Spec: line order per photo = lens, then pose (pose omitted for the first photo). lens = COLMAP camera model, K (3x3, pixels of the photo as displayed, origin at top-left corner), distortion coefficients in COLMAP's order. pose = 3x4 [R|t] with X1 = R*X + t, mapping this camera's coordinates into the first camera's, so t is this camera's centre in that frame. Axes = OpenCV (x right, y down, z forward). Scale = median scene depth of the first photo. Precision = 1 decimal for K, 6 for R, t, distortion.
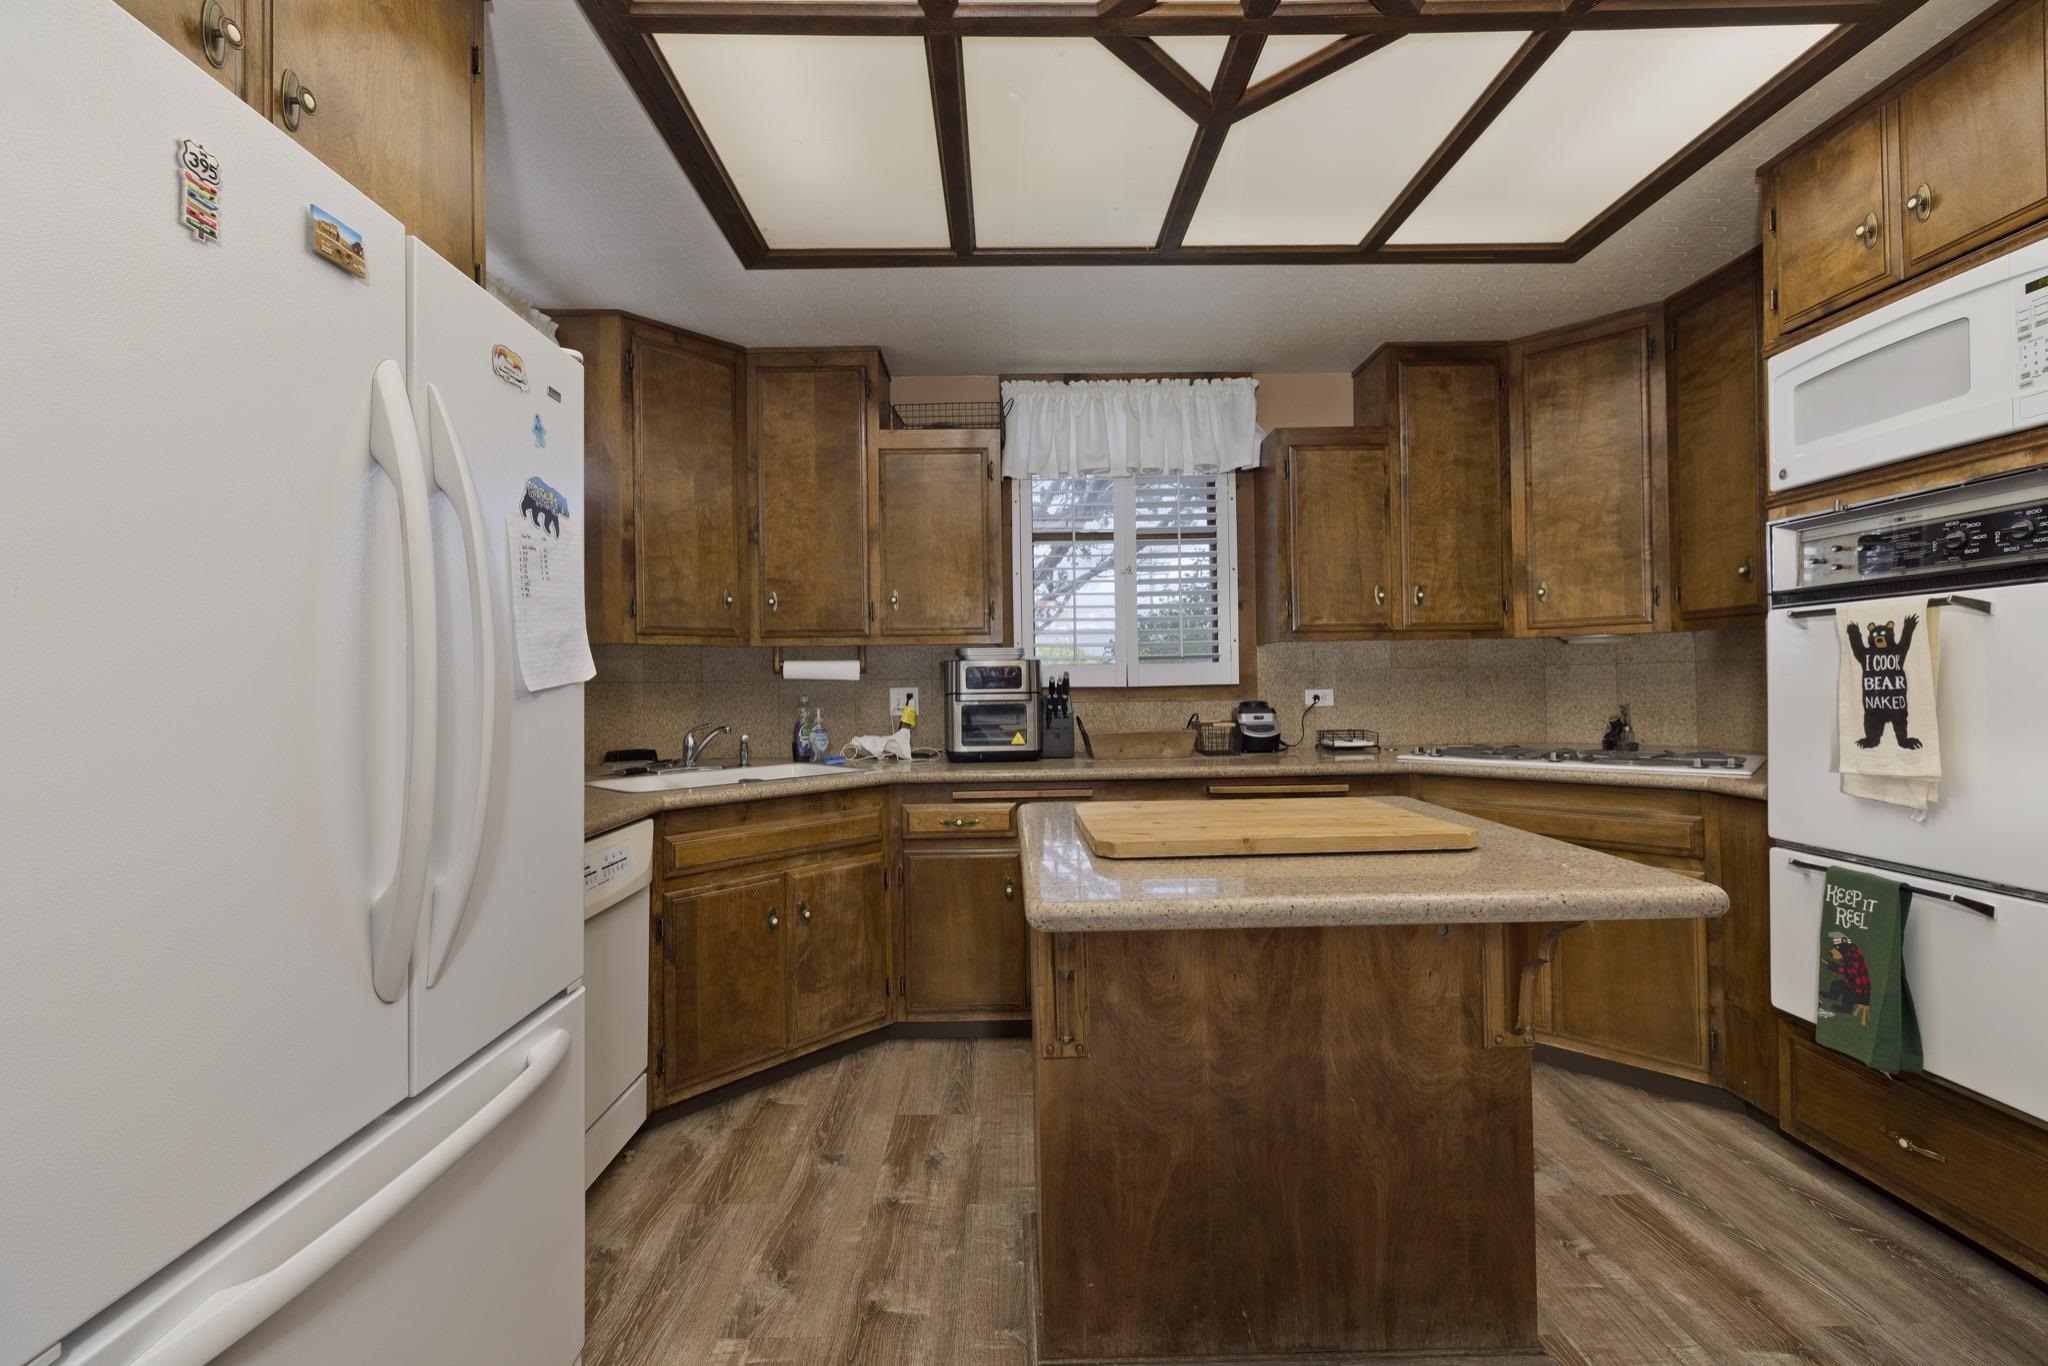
lens RADIAL K [[849.2, 0, 1041.2], [0, 849.2, 675.6], [0, 0, 1]] dist [0.000855, 0.000034]
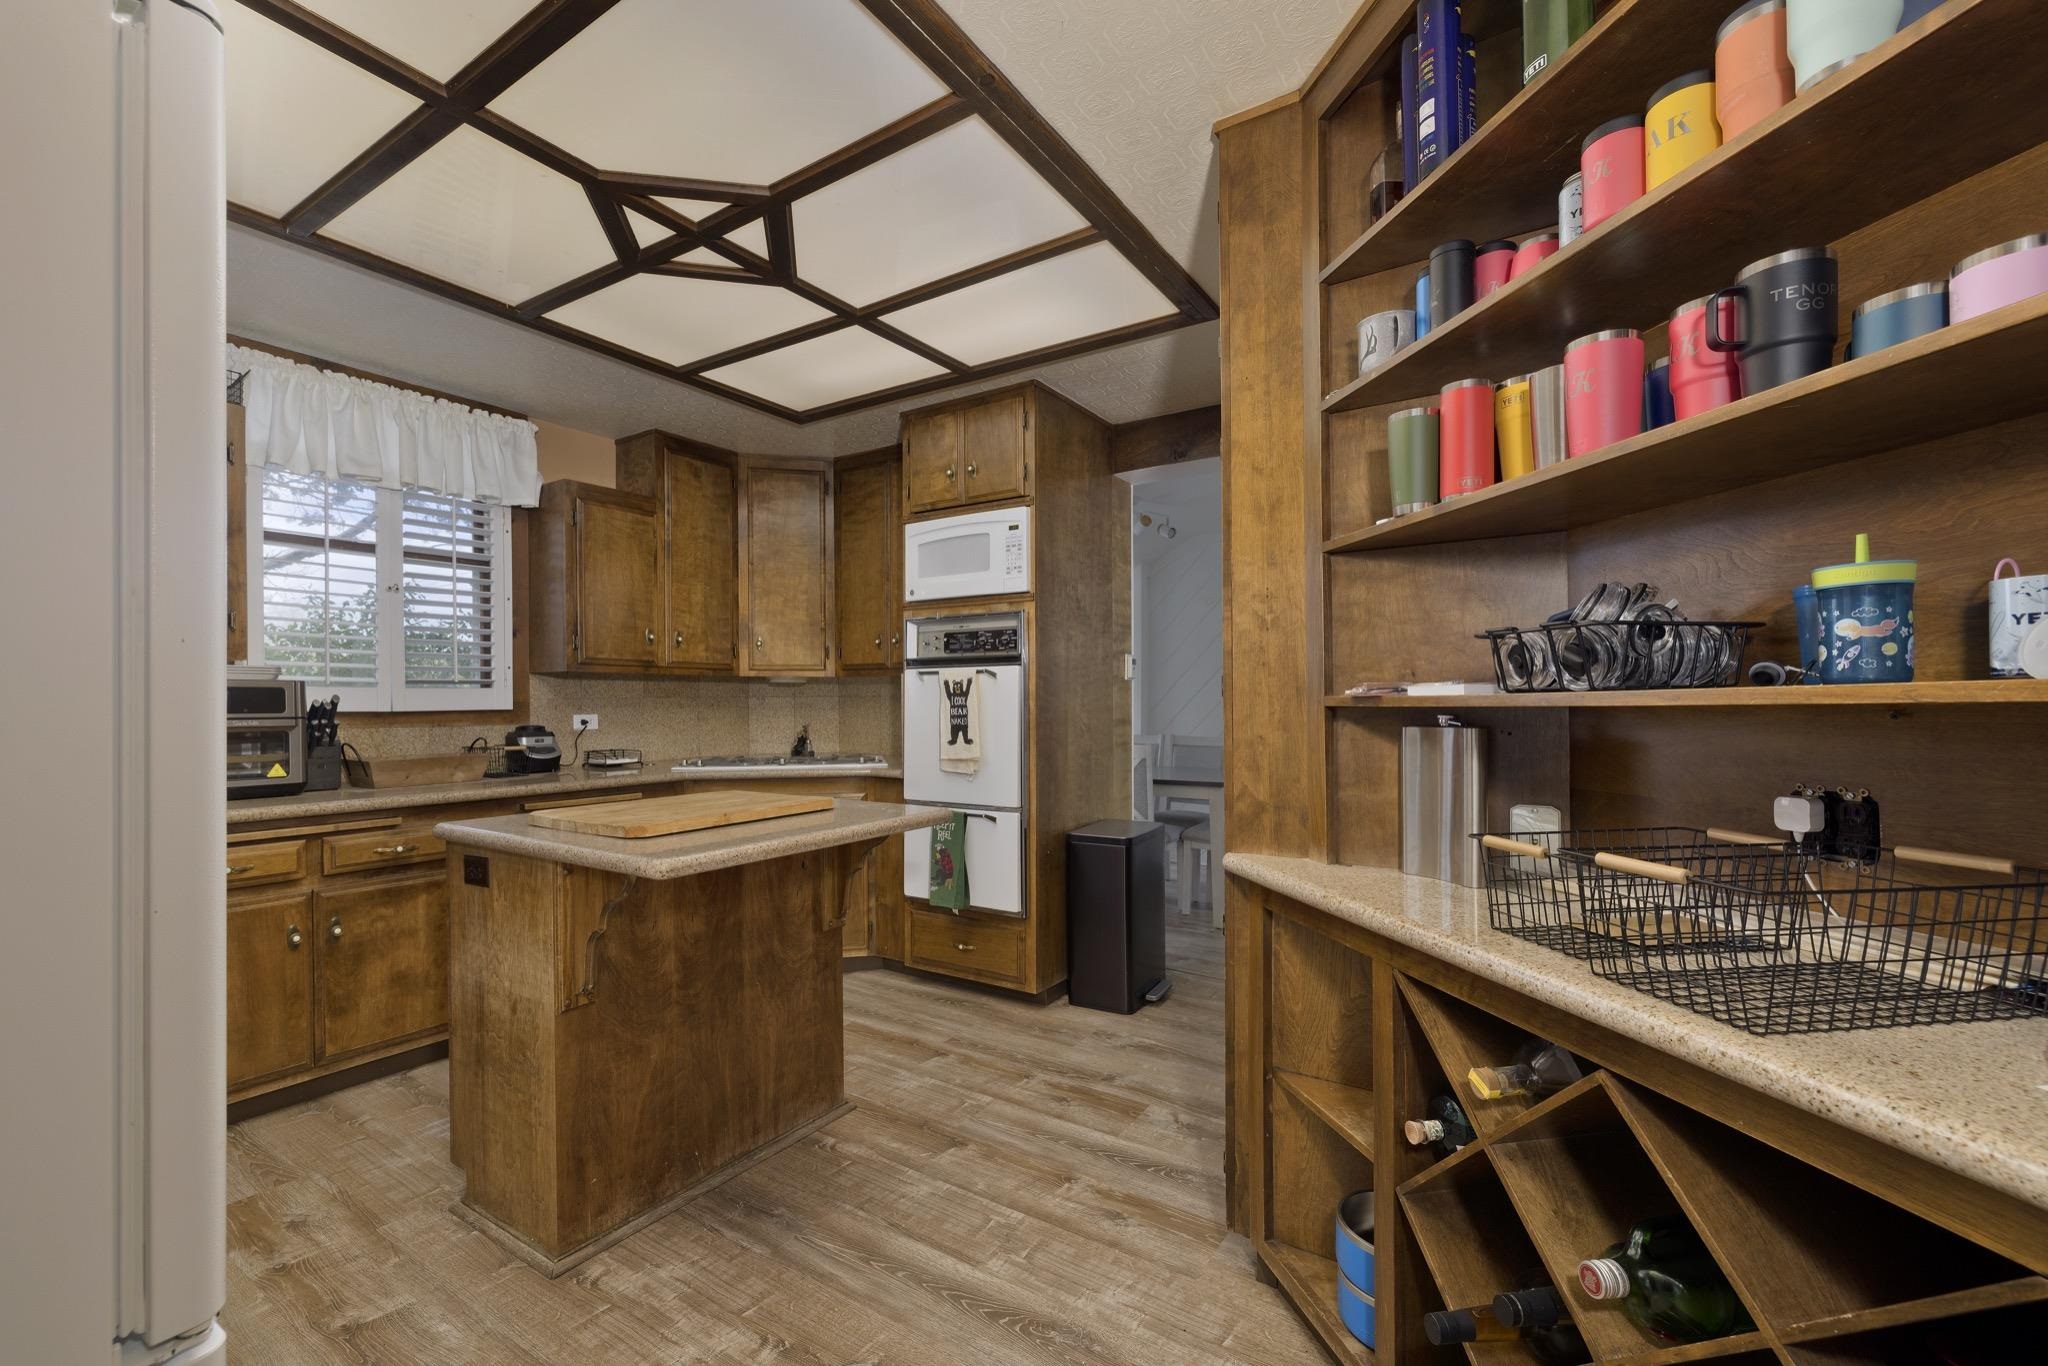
lens RADIAL K [[849.2, 0, 1031.5], [0, 849.2, 693.0], [0, 0, 1]] dist [0.000855, 0.000034]
pose [[0.545672, 0.022091, 0.837707, -0.337430], [-0.013659, 0.999754, -0.017468, -0.000841], [-0.837887, -0.001910, 0.545840, -0.124279]]
